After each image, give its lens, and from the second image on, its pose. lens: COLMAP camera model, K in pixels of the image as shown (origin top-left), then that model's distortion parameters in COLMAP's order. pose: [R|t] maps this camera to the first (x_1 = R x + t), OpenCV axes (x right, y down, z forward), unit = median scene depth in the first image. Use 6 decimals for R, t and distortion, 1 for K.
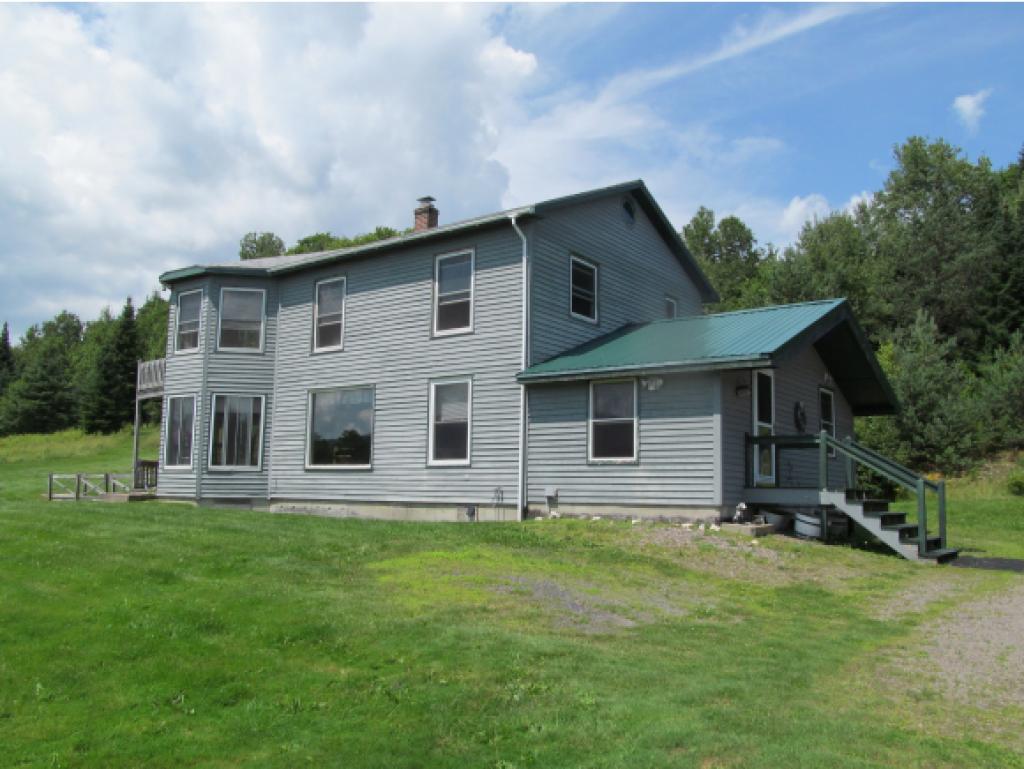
lens RADIAL K [[835.7, 0, 512.0], [0, 835.7, 384.5], [0, 0, 1]] dist [-0.047984, 0.005130]
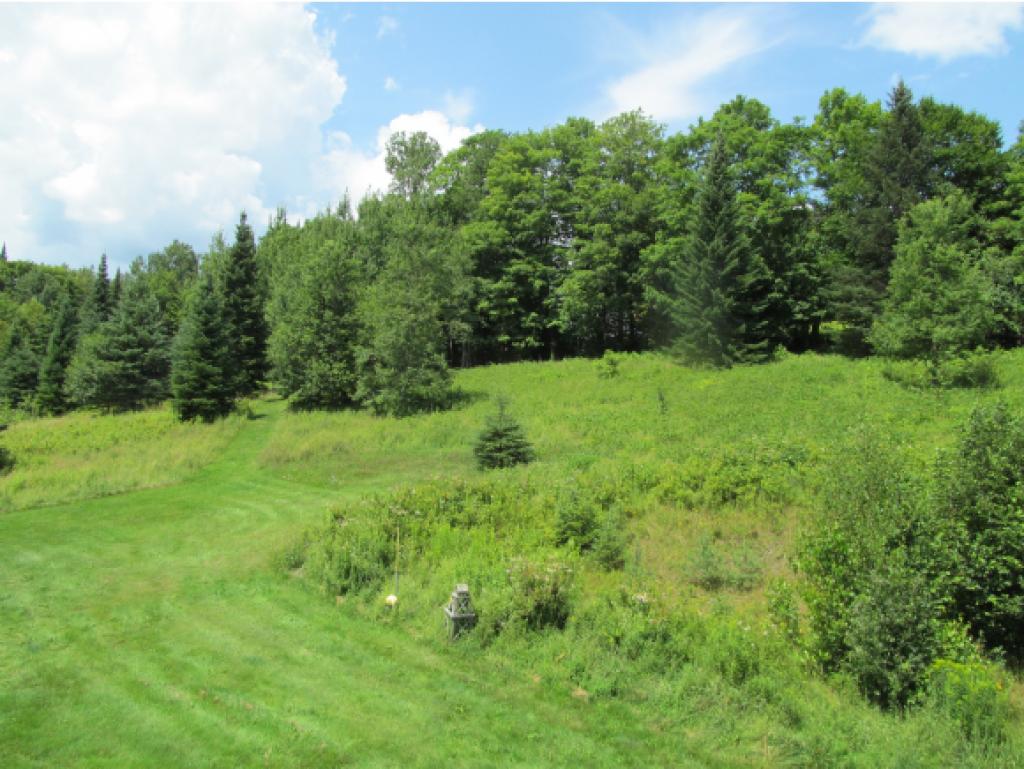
lens RADIAL K [[852.0, 0, 515.7], [0, 852.0, 376.9], [0, 0, 1]] dist [-0.056125, 0.020914]
pose [[0.990344, 0.007432, -0.138433, -0.141983], [0.002041, 0.997672, 0.068160, -0.015809], [0.138618, -0.067784, 0.988023, 0.332791]]
